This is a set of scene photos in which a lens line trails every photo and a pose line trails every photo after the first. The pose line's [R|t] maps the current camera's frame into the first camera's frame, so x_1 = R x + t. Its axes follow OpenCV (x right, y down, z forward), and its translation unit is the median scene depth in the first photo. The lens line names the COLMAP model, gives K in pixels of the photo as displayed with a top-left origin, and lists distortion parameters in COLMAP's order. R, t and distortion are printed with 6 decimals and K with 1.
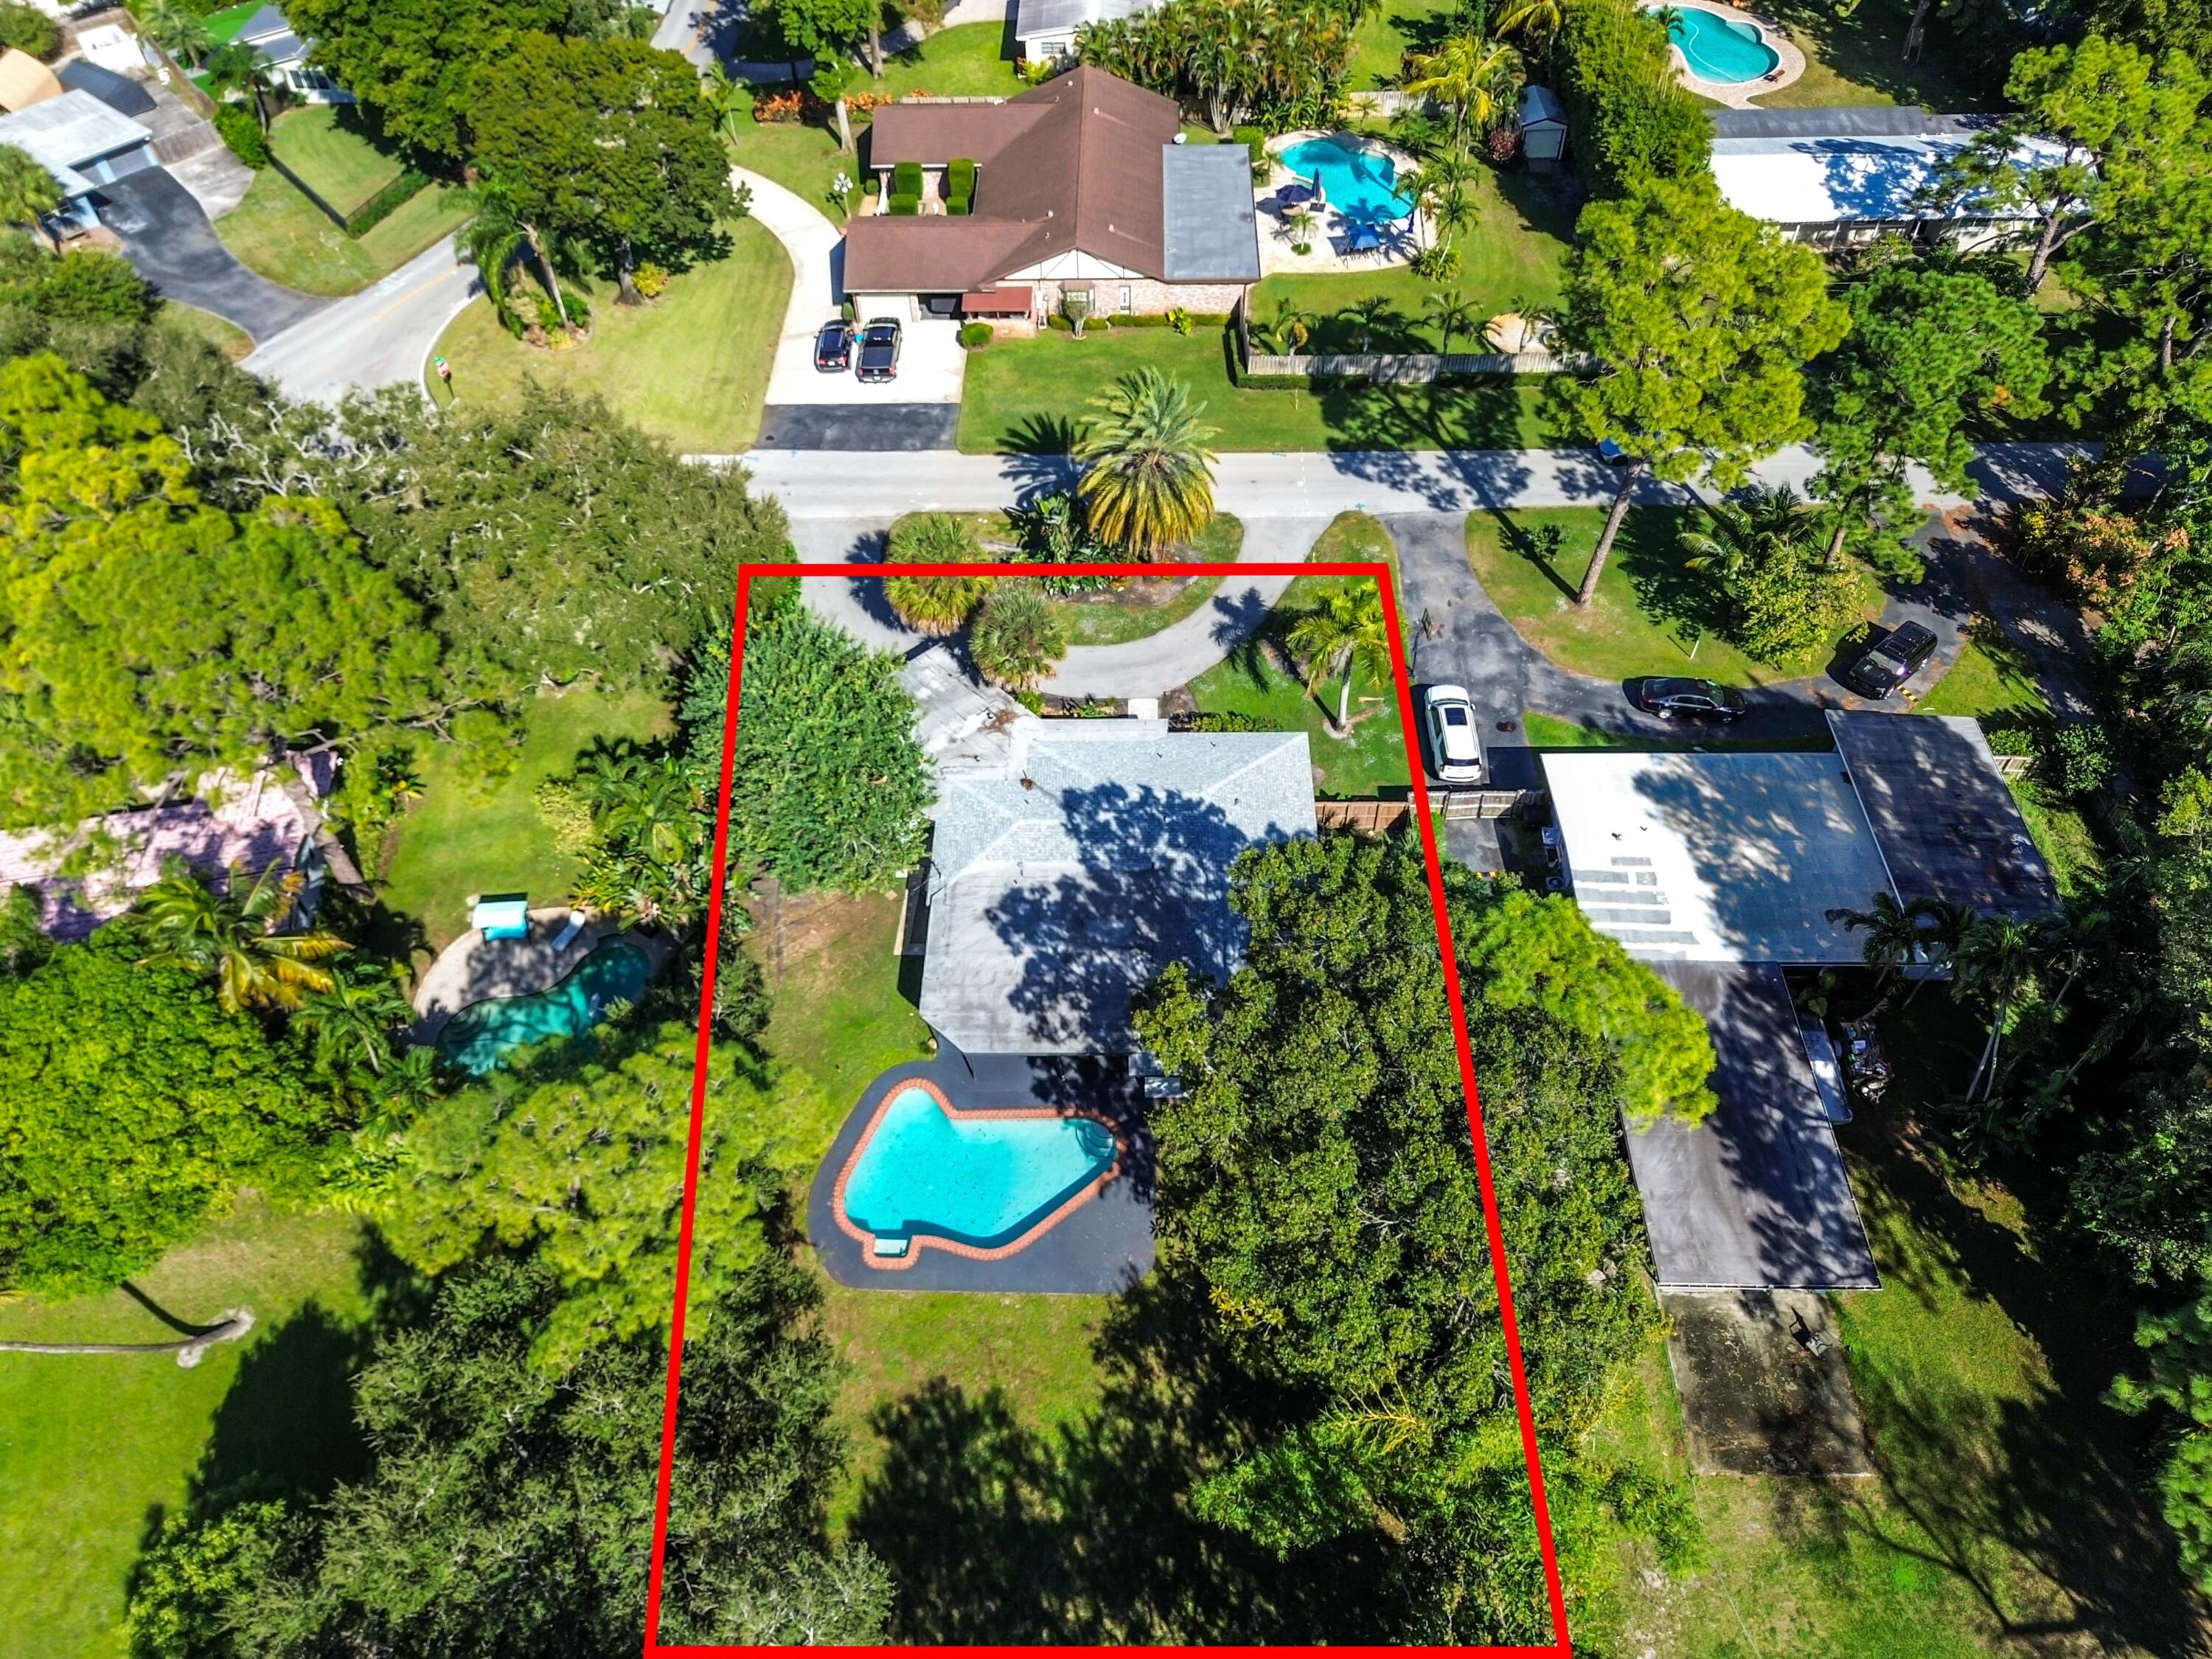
lens RADIAL K [[1582.2, 0, 1115.4], [0, 1582.2, 833.4], [0, 0, 1]] dist [0.078112, -0.086612]
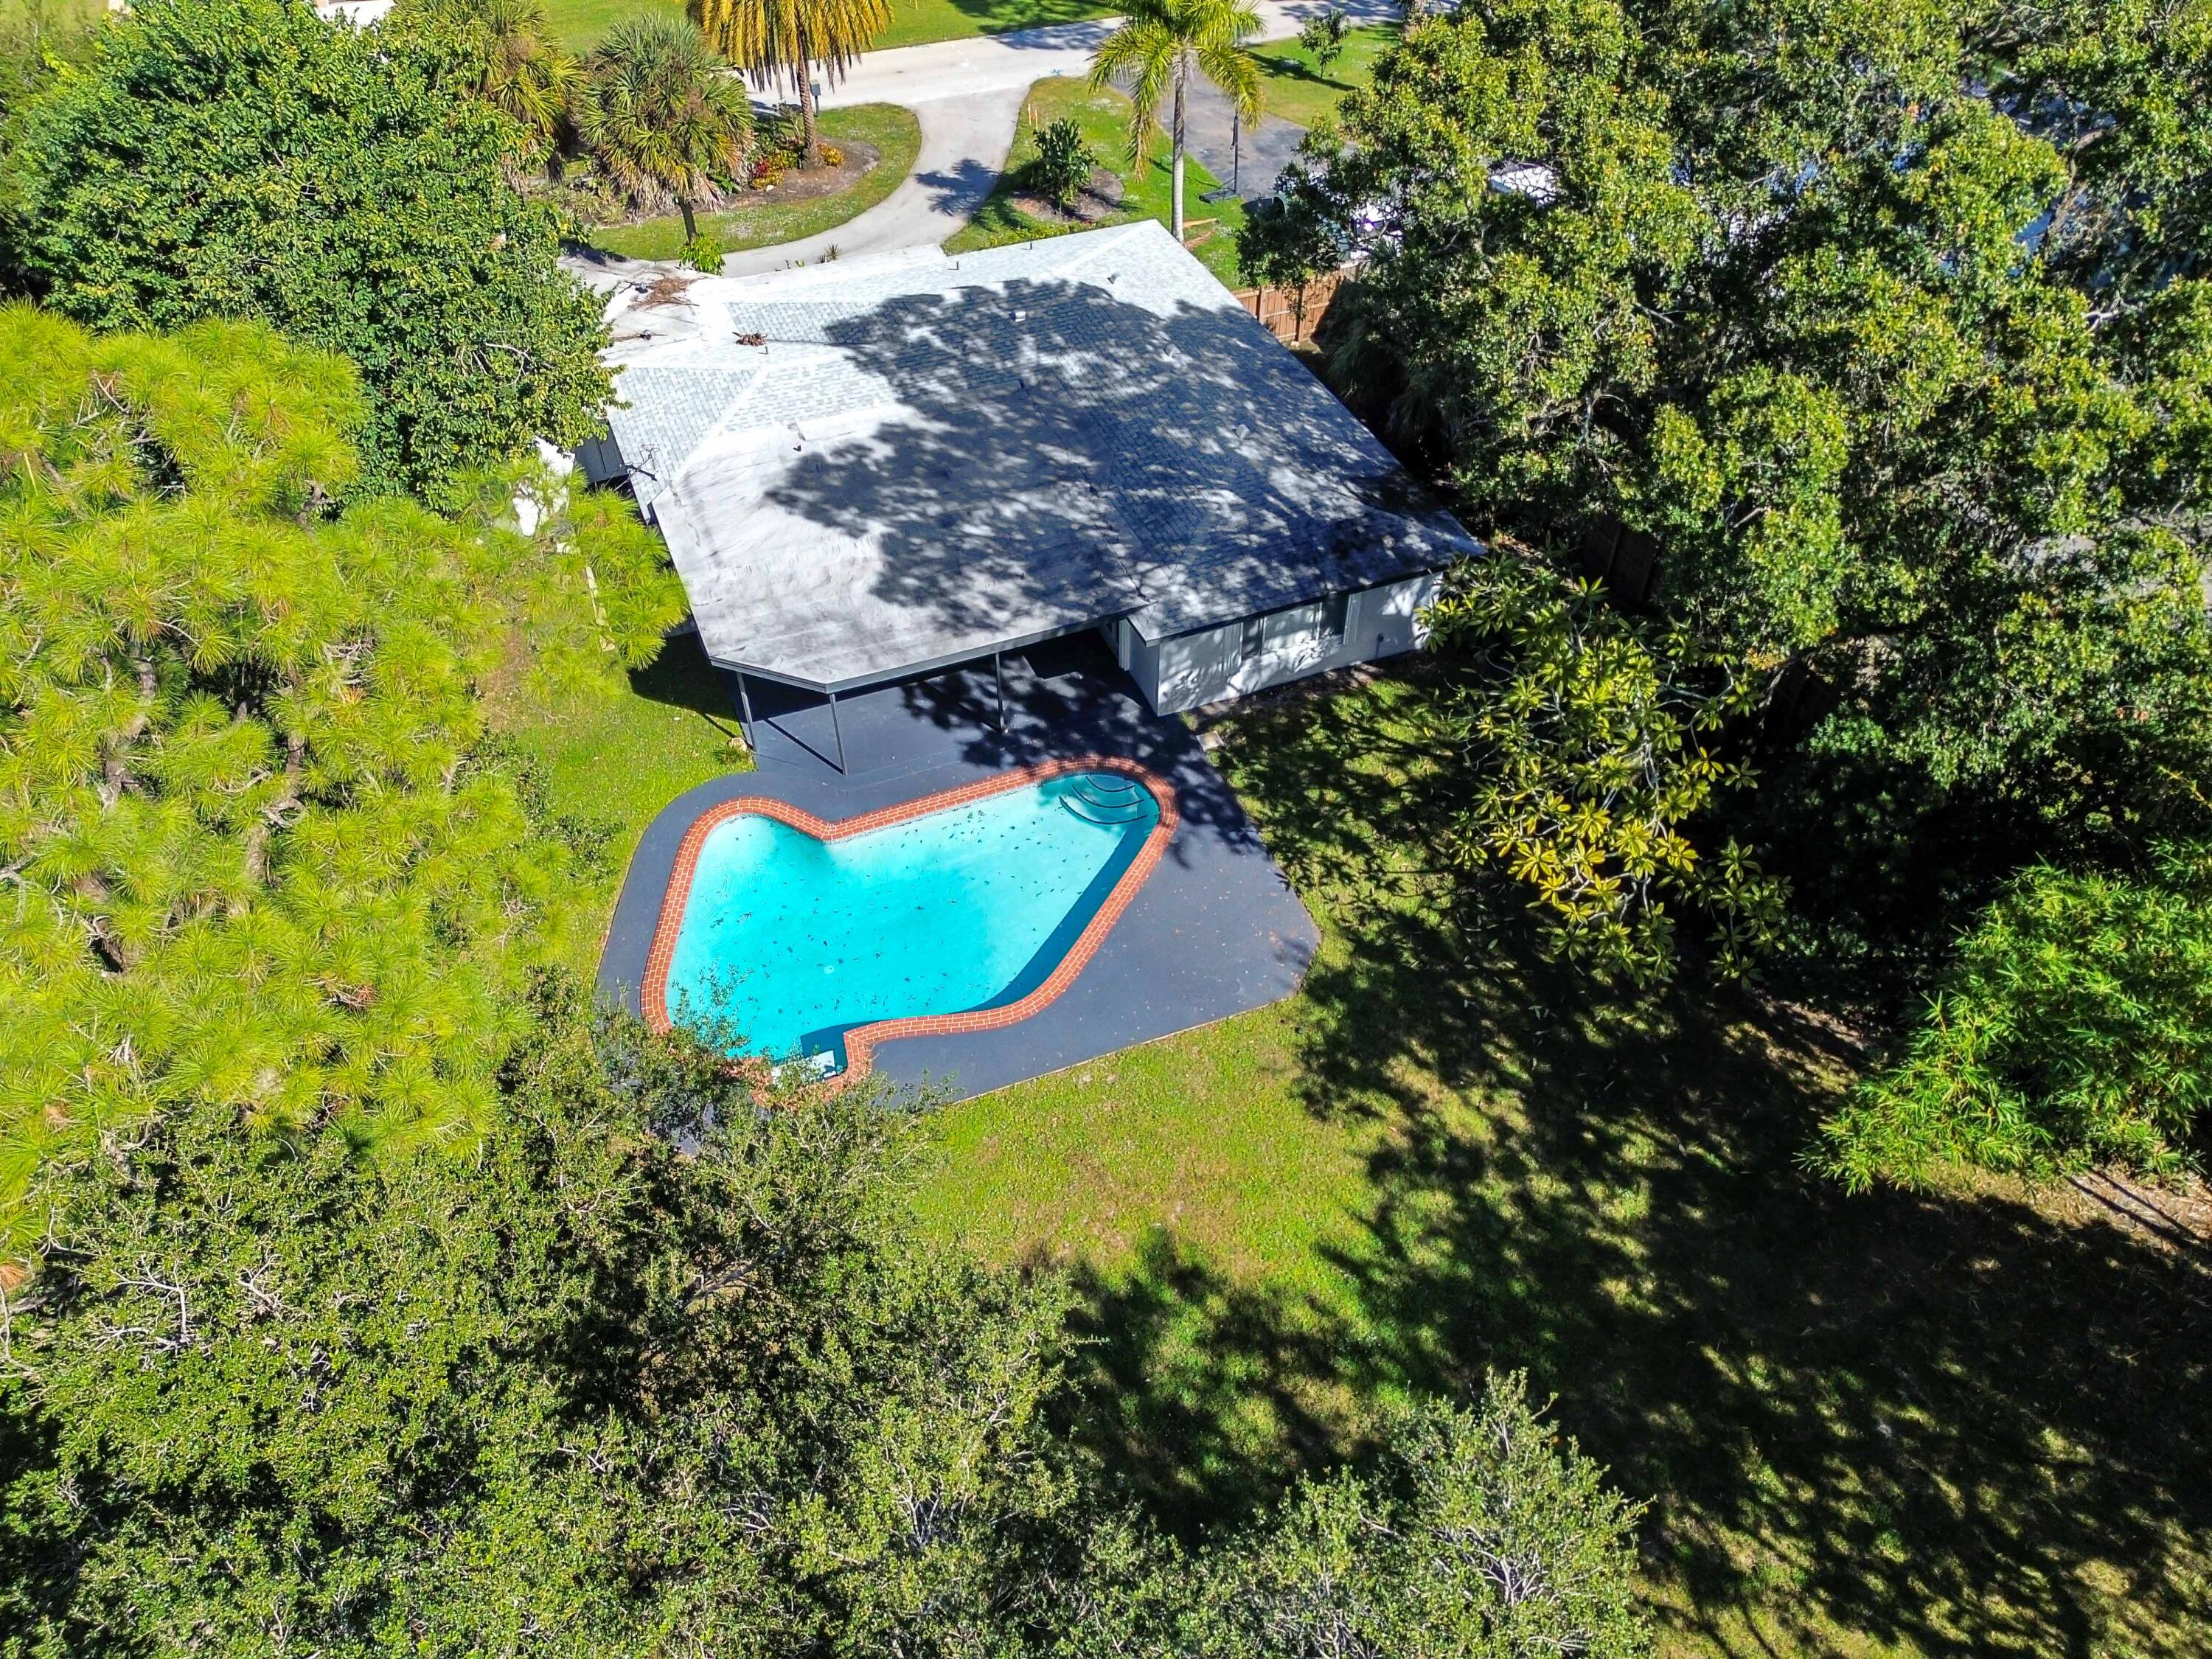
lens RADIAL K [[1582.2, 0, 1115.4], [0, 1582.2, 833.4], [0, 0, 1]] dist [0.078112, -0.086612]
pose [[0.920704, -0.264187, 0.287245, -0.152159], [0.292361, 0.954471, -0.059247, 0.214589], [-0.258515, 0.138528, 0.956023, 0.448890]]
